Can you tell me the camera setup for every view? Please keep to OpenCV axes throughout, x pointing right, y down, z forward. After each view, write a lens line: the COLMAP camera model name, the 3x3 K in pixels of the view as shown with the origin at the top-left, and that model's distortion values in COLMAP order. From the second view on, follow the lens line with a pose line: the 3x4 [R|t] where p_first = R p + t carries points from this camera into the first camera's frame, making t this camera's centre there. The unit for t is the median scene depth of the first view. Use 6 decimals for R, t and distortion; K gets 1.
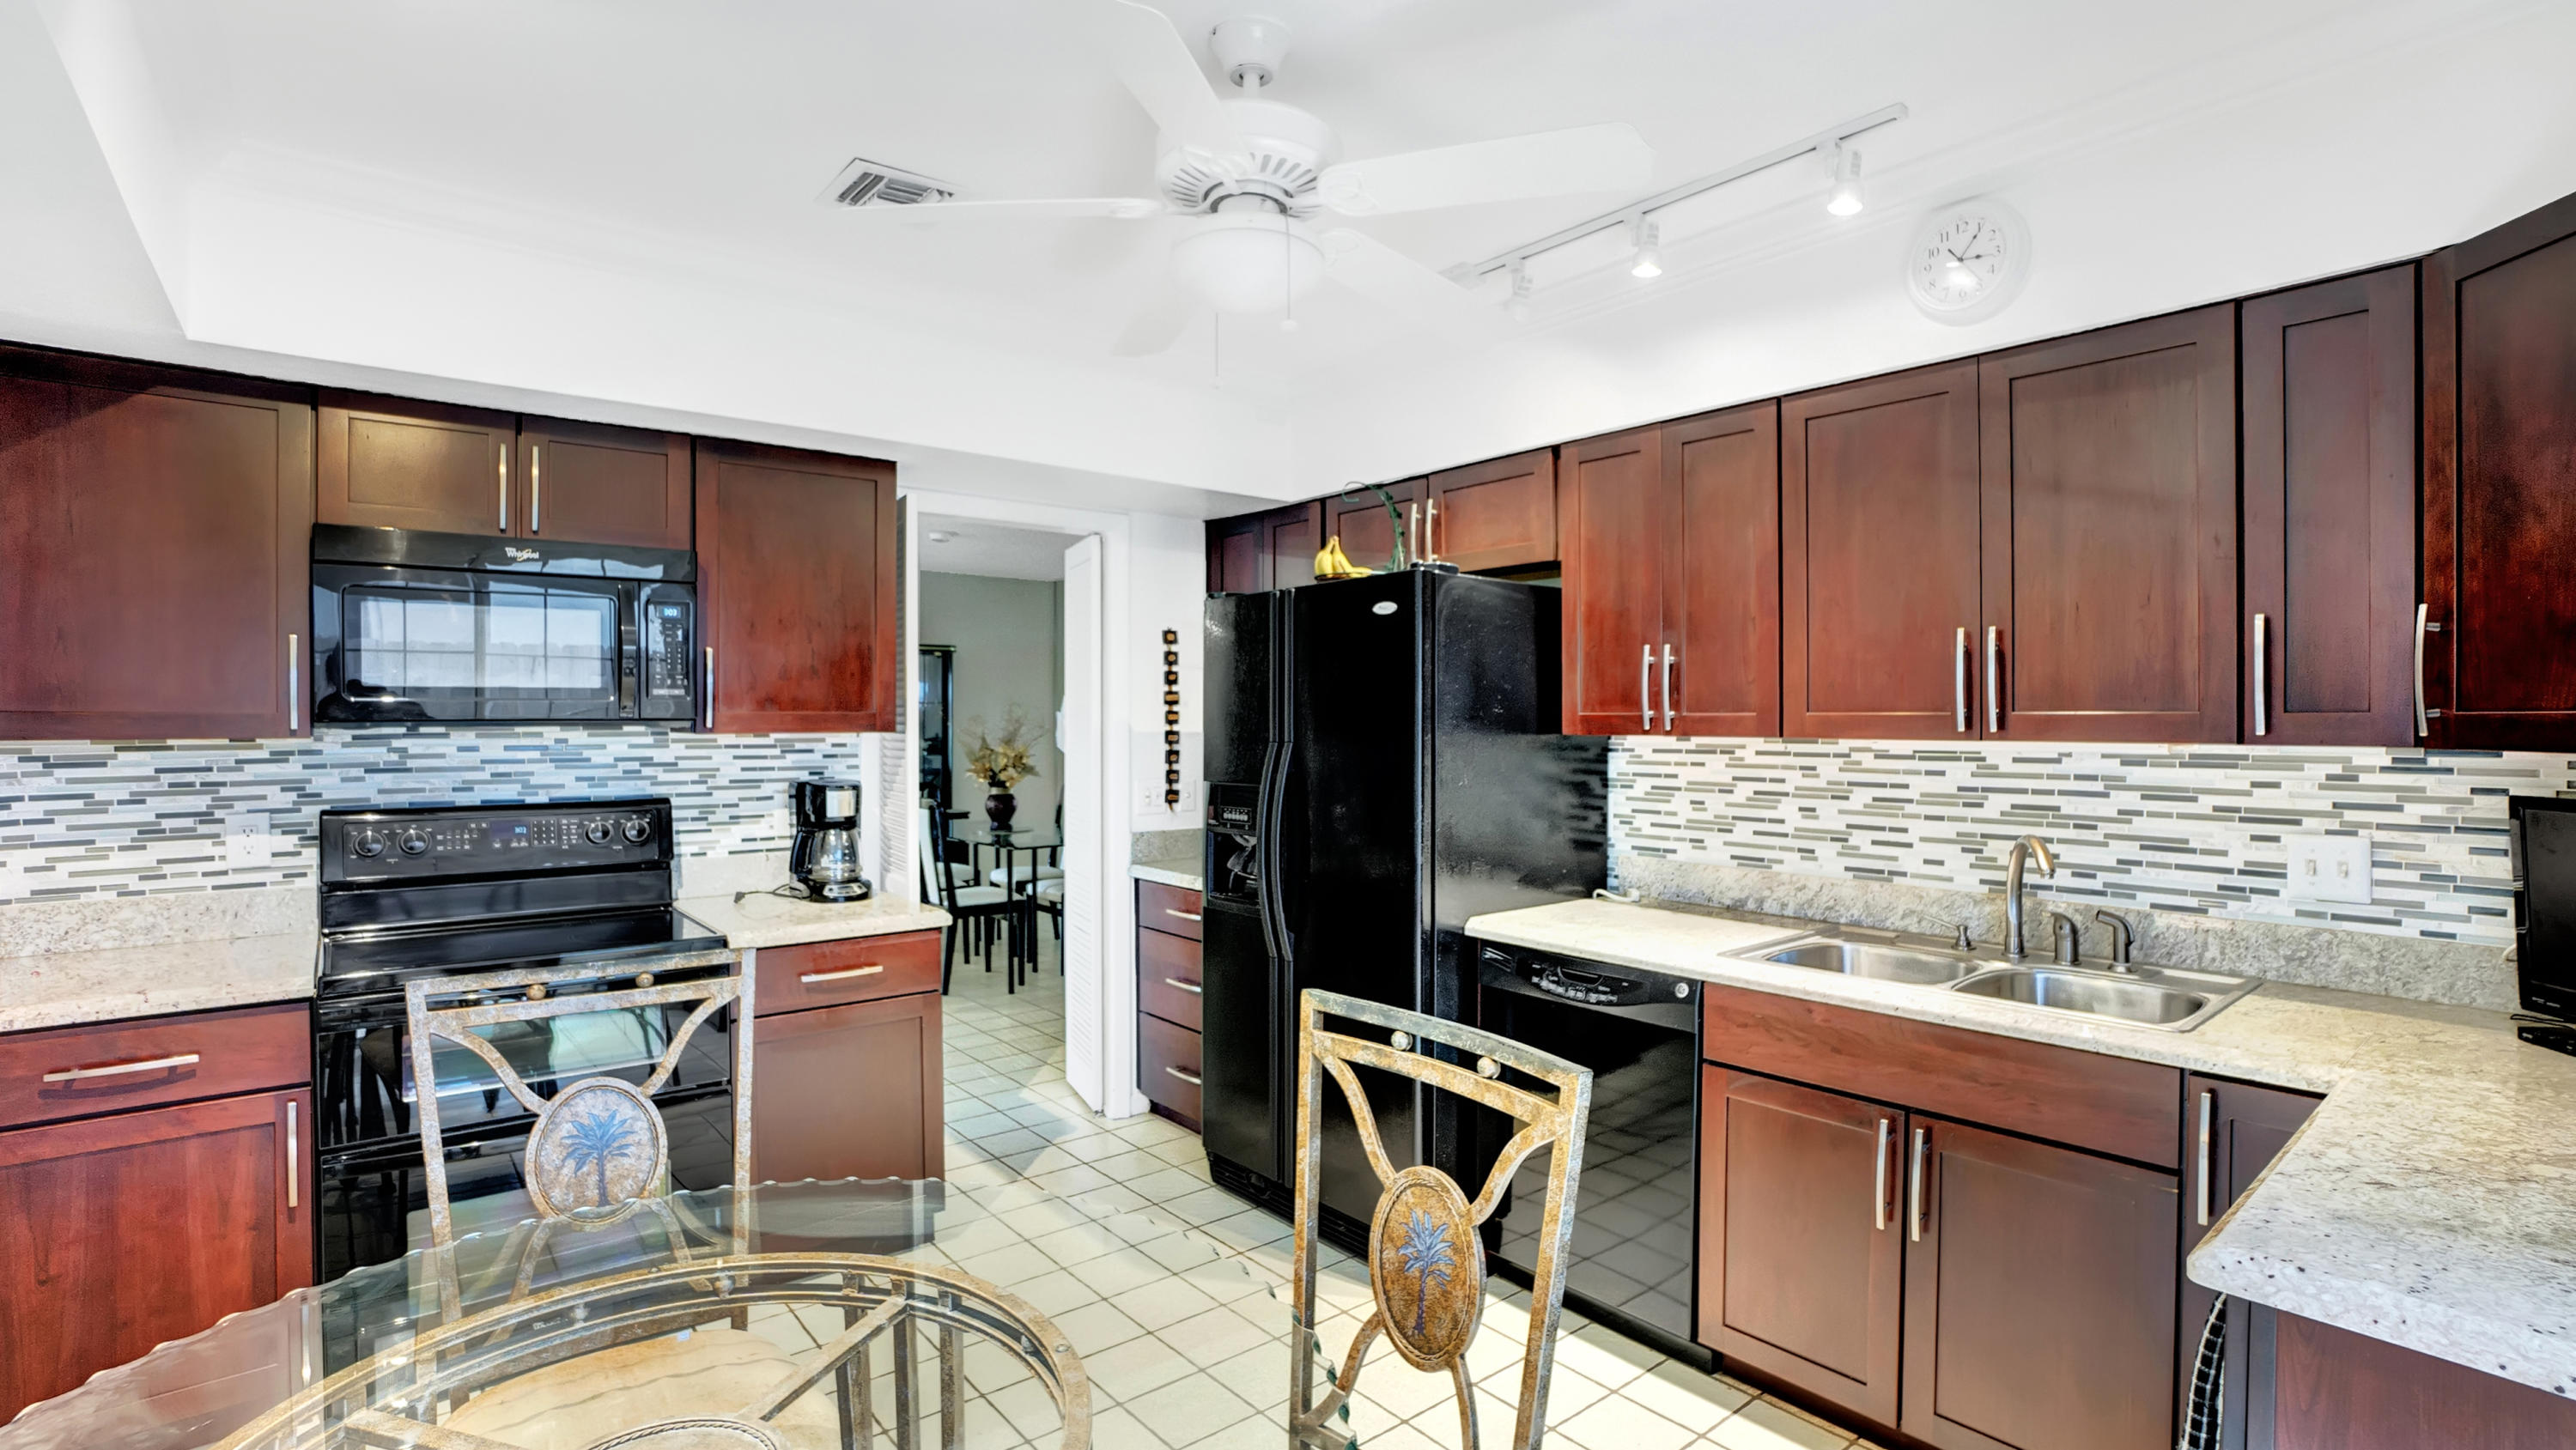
lens RADIAL K [[1178.7, 0, 1284.5], [0, 1178.7, 716.0], [0, 0, 1]] dist [-0.061215, 0.022717]
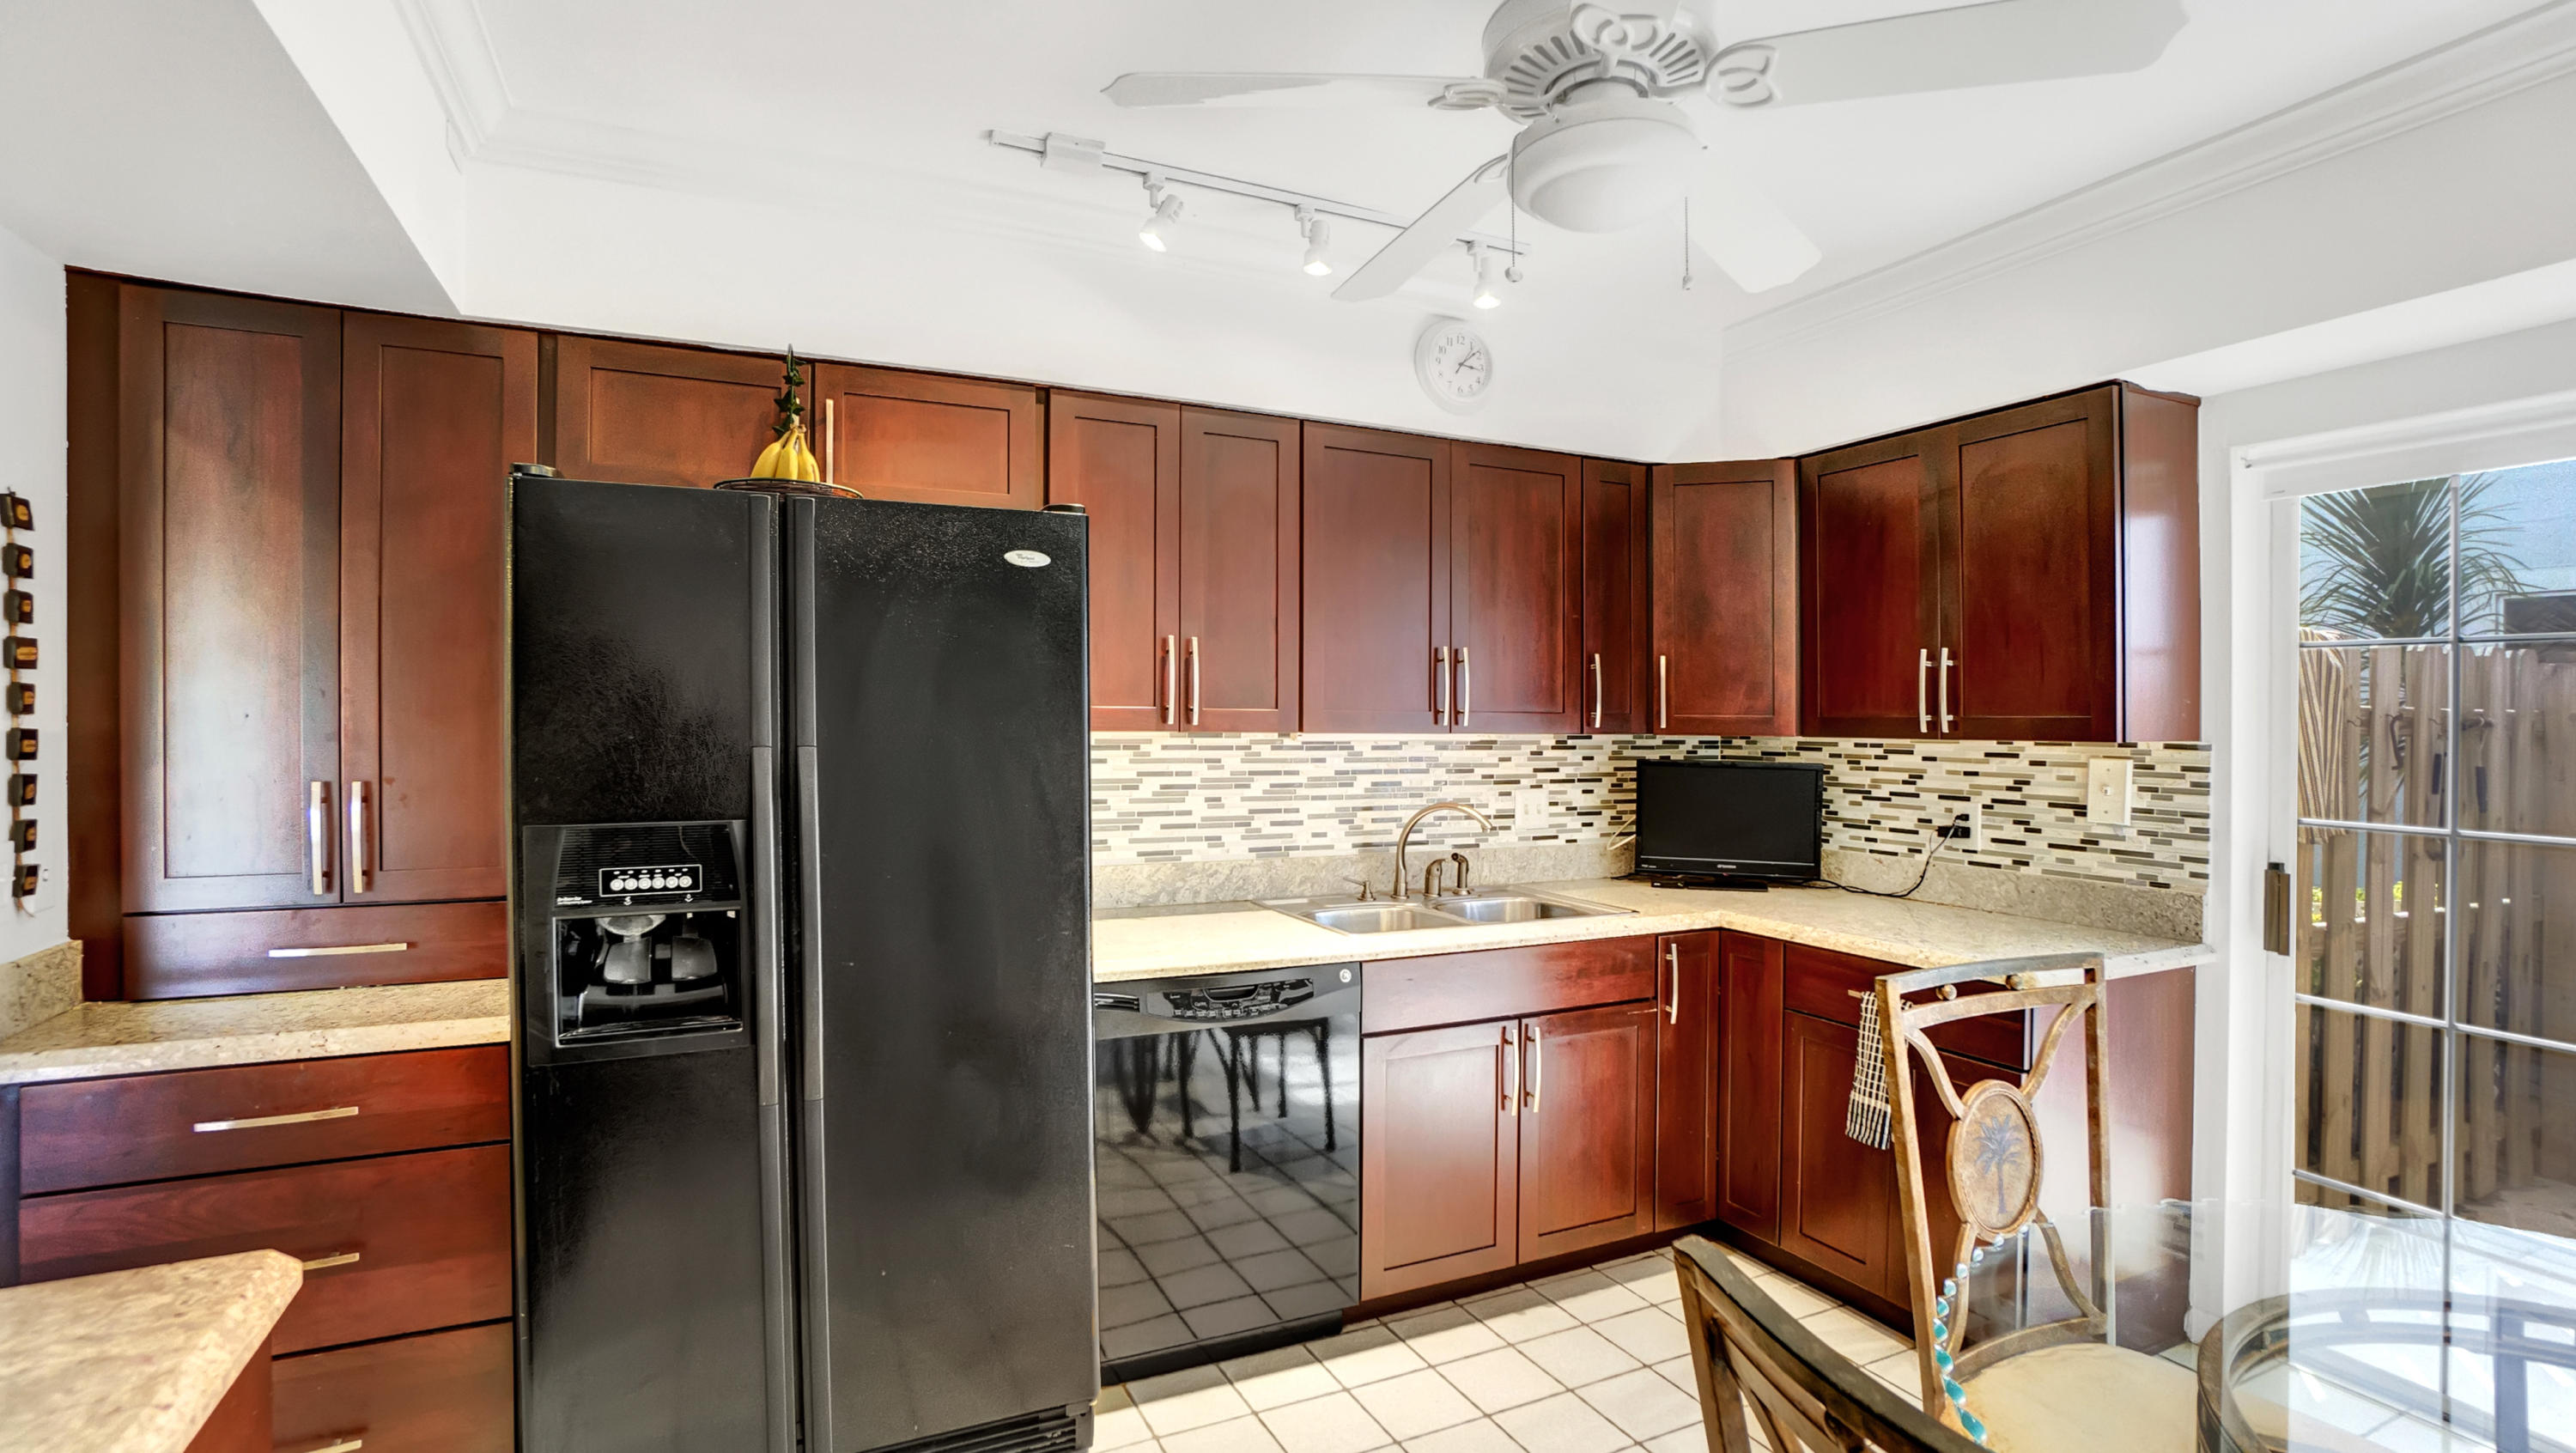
lens RADIAL K [[1178.8, 0, 1284.5], [0, 1178.8, 717.5], [0, 0, 1]] dist [-0.061215, 0.022717]
pose [[0.241691, 0.000237, 0.970353, -0.647450], [-0.012802, 0.999914, 0.002944, 0.001593], [-0.970269, -0.013134, 0.241673, 0.756636]]
